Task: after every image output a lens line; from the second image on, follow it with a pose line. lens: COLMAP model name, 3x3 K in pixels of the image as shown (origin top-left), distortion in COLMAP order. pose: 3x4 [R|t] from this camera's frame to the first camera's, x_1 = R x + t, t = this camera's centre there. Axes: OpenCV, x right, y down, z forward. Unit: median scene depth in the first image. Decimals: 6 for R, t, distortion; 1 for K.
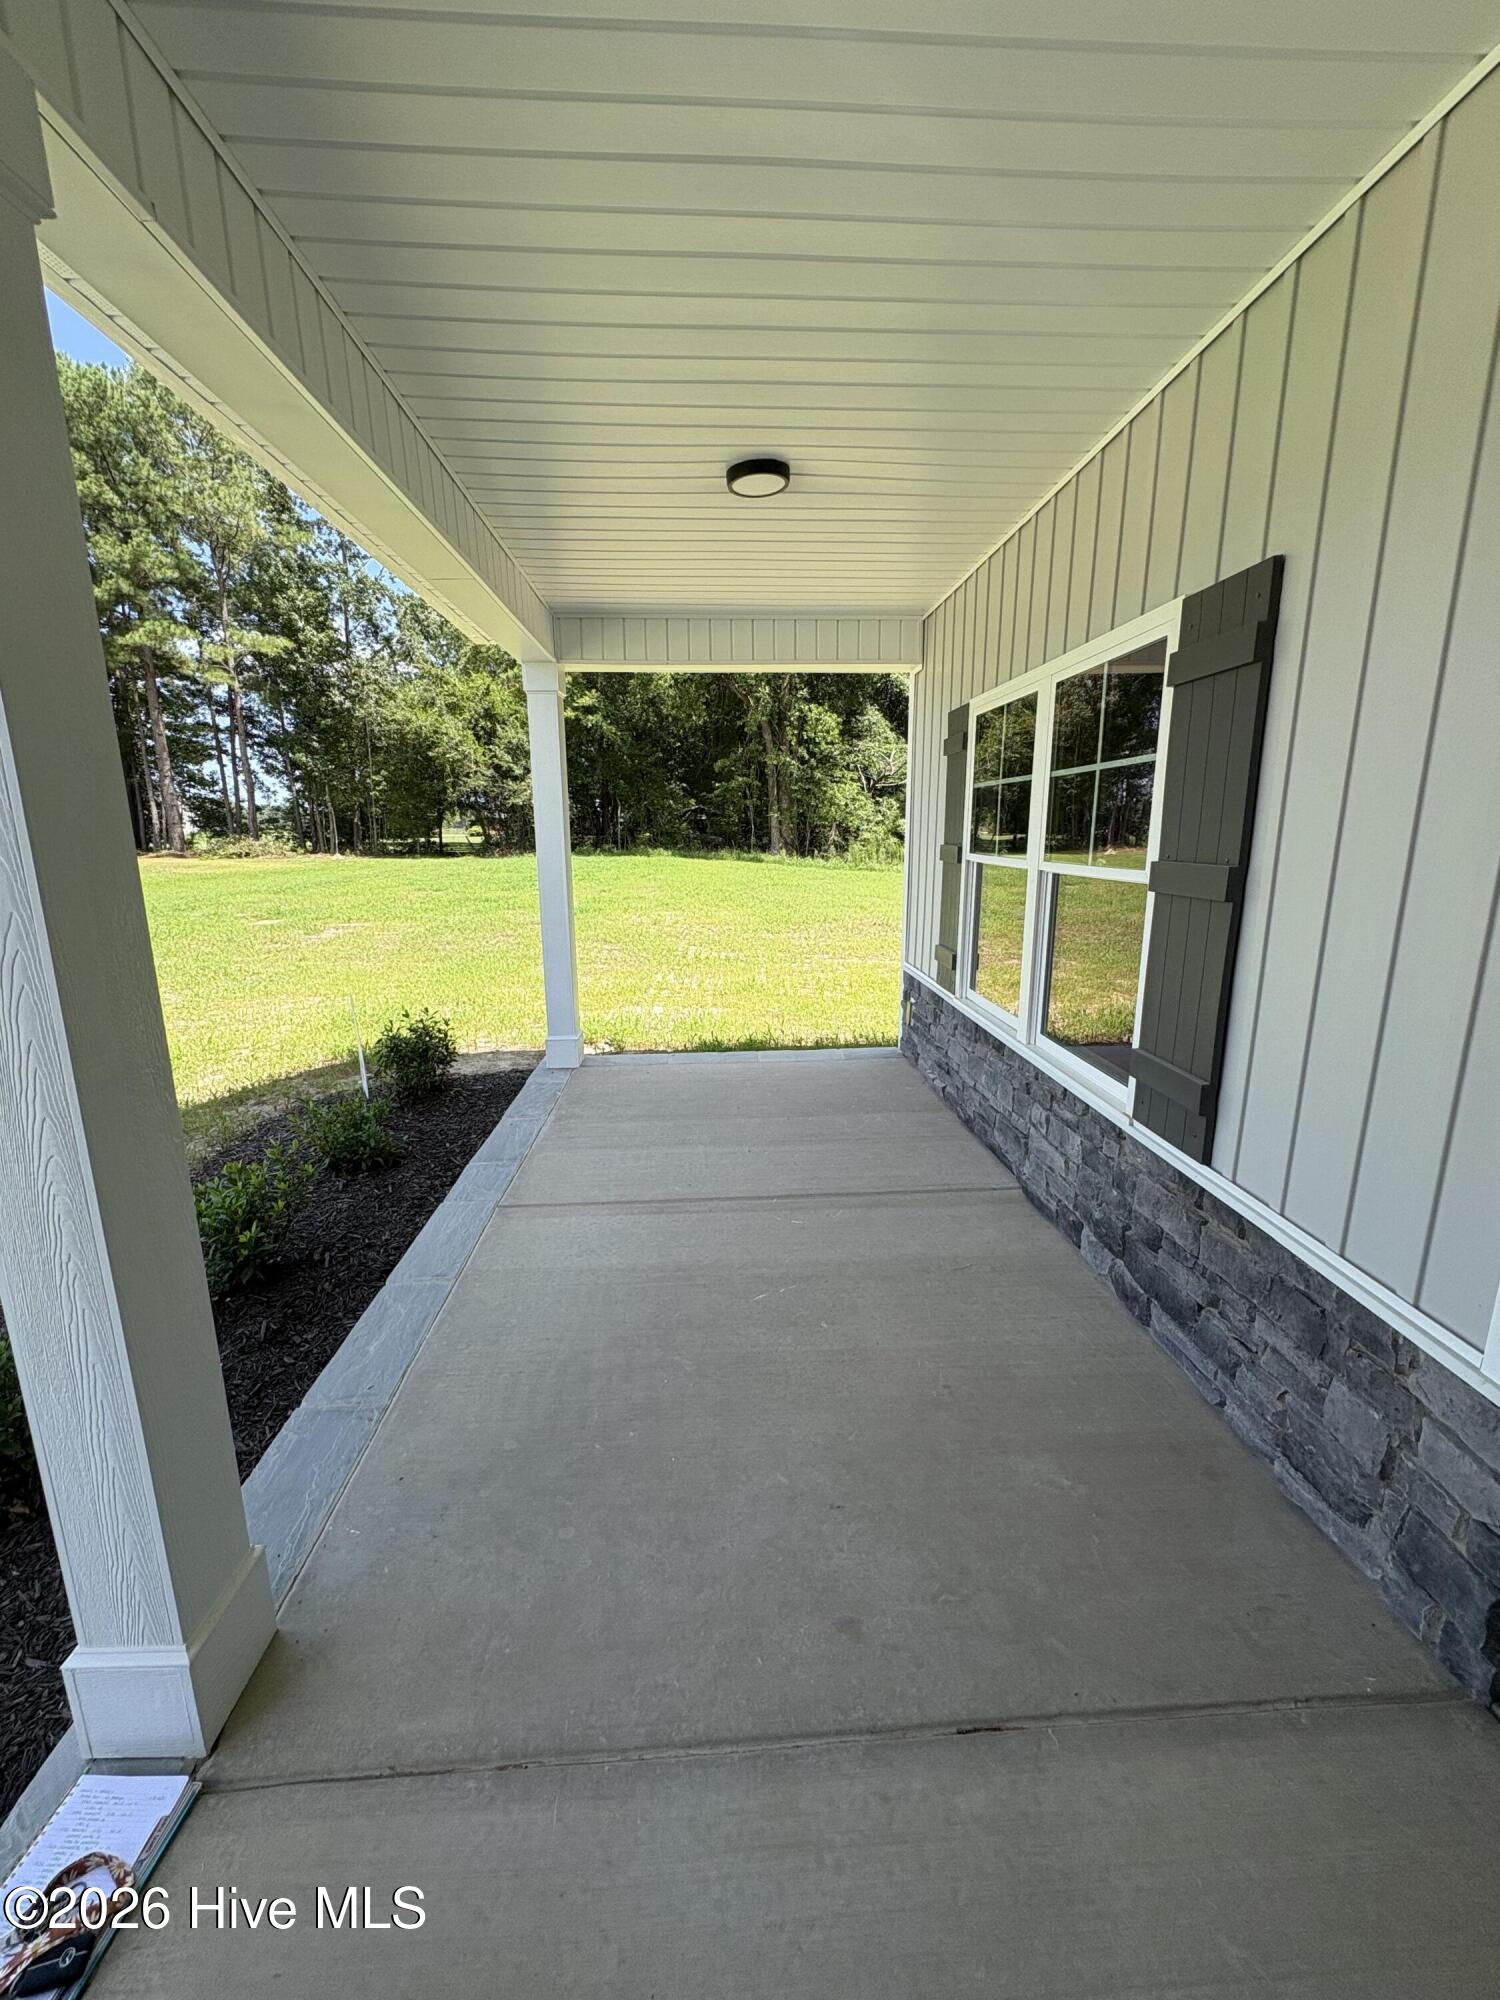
lens RADIAL K [[799.0, 0, 759.0], [0, 799.0, 1002.3], [0, 0, 1]] dist [0.000390, -0.000185]
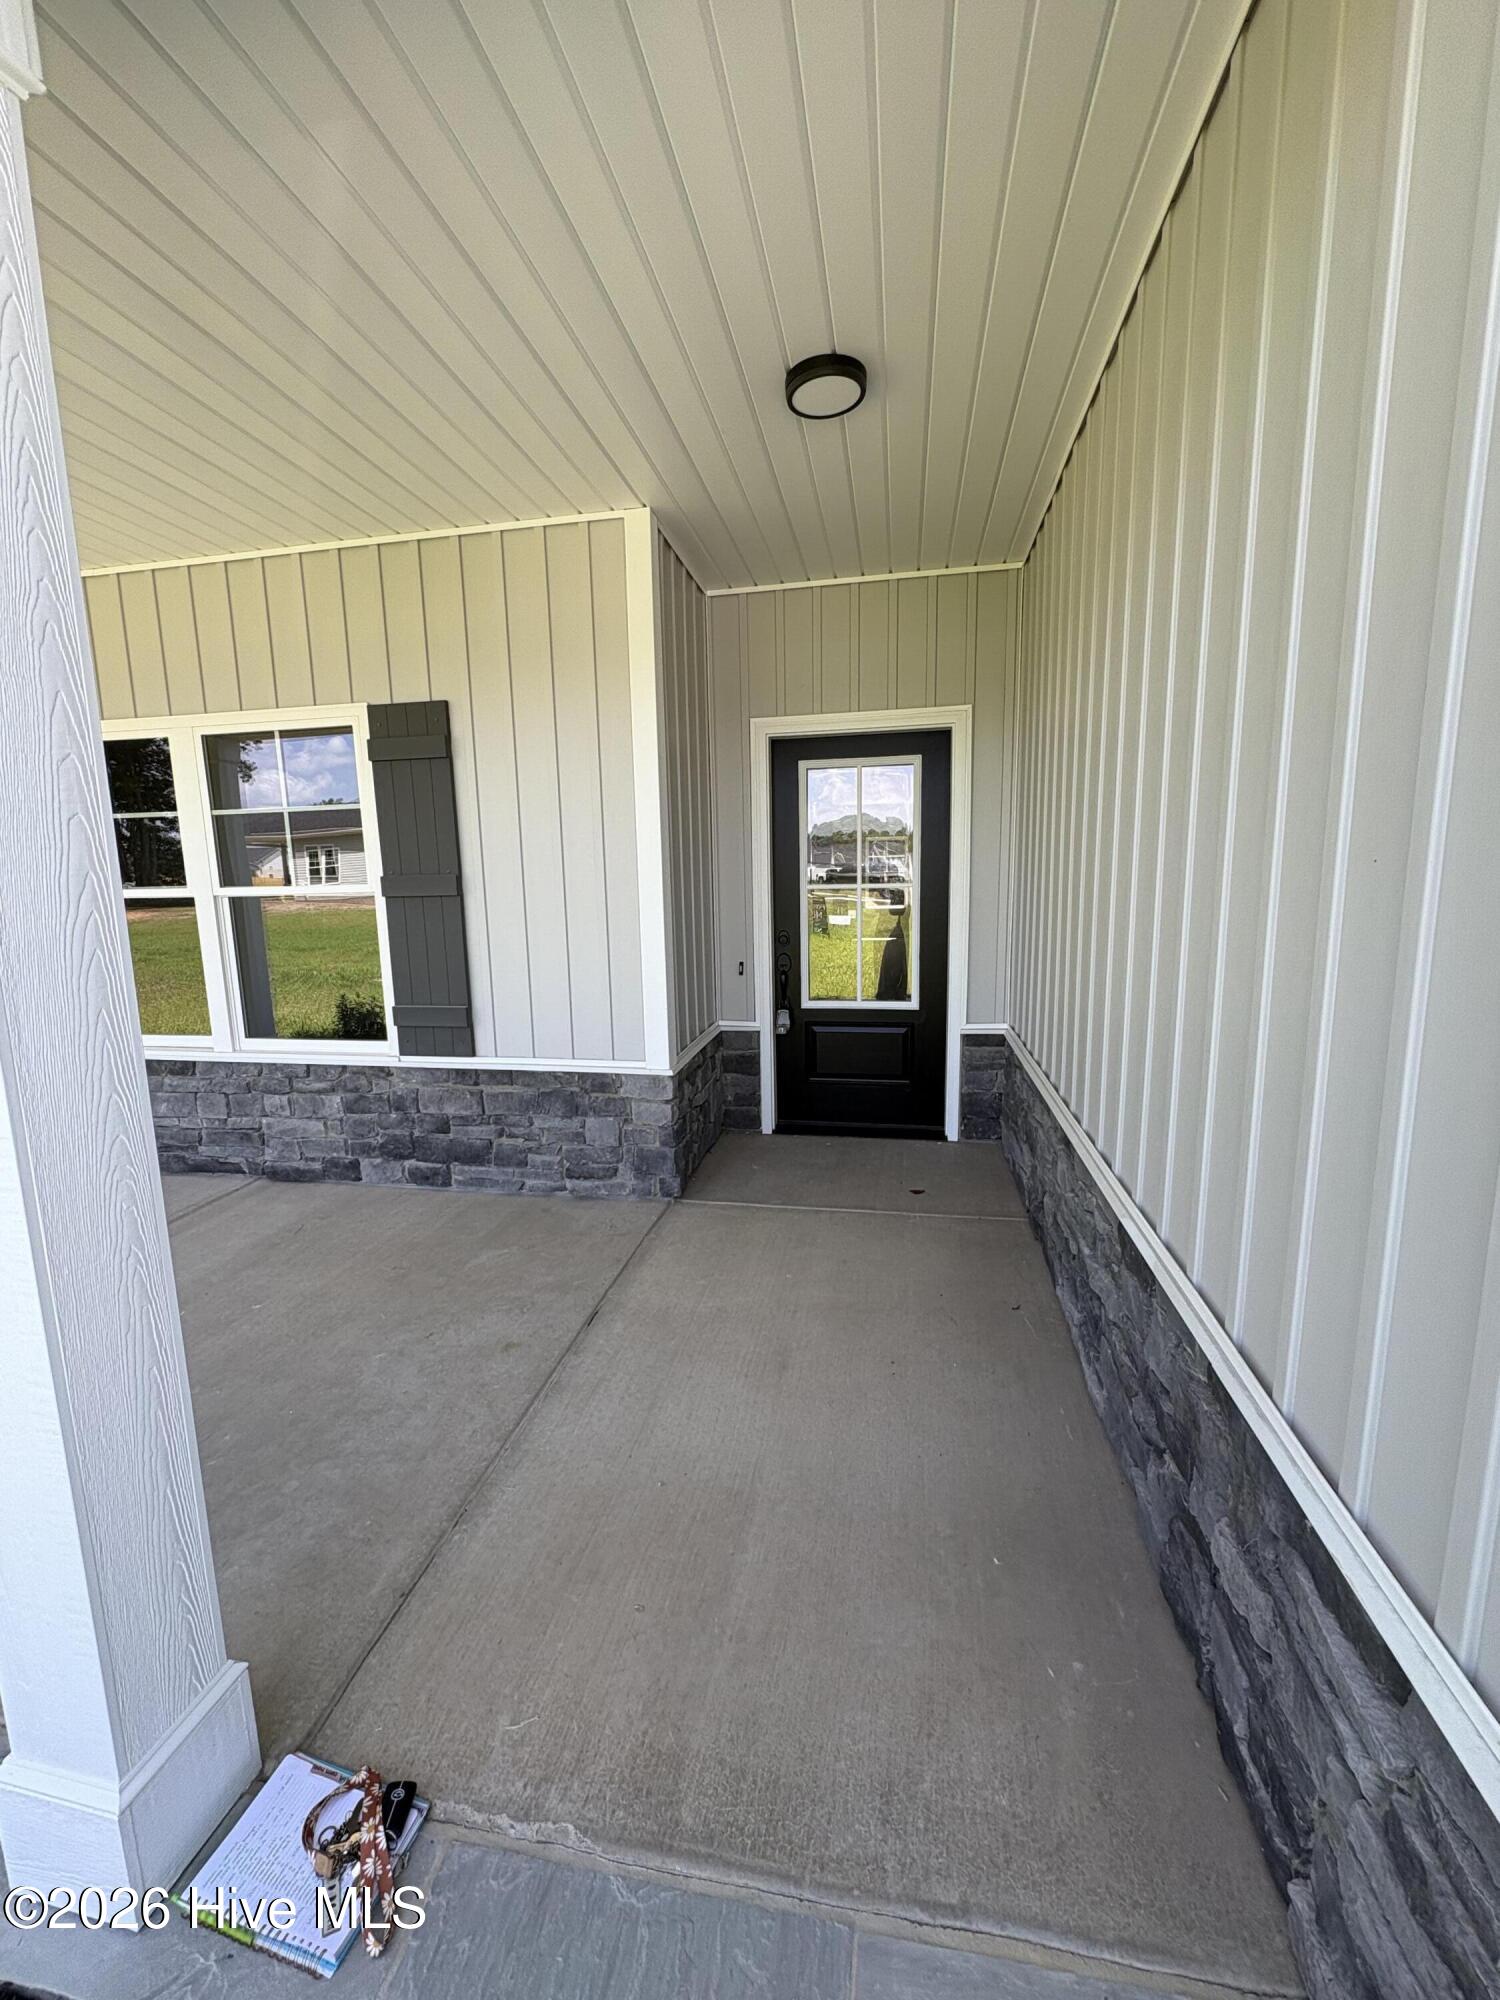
lens RADIAL K [[799.0, 0, 759.0], [0, 799.0, 1002.3], [0, 0, 1]] dist [0.000390, -0.000185]
pose [[0.229681, -0.155782, 0.960718, -0.853915], [0.228926, 0.968060, 0.102242, 0.061622], [-0.945959, 0.196451, 0.258008, 0.003860]]
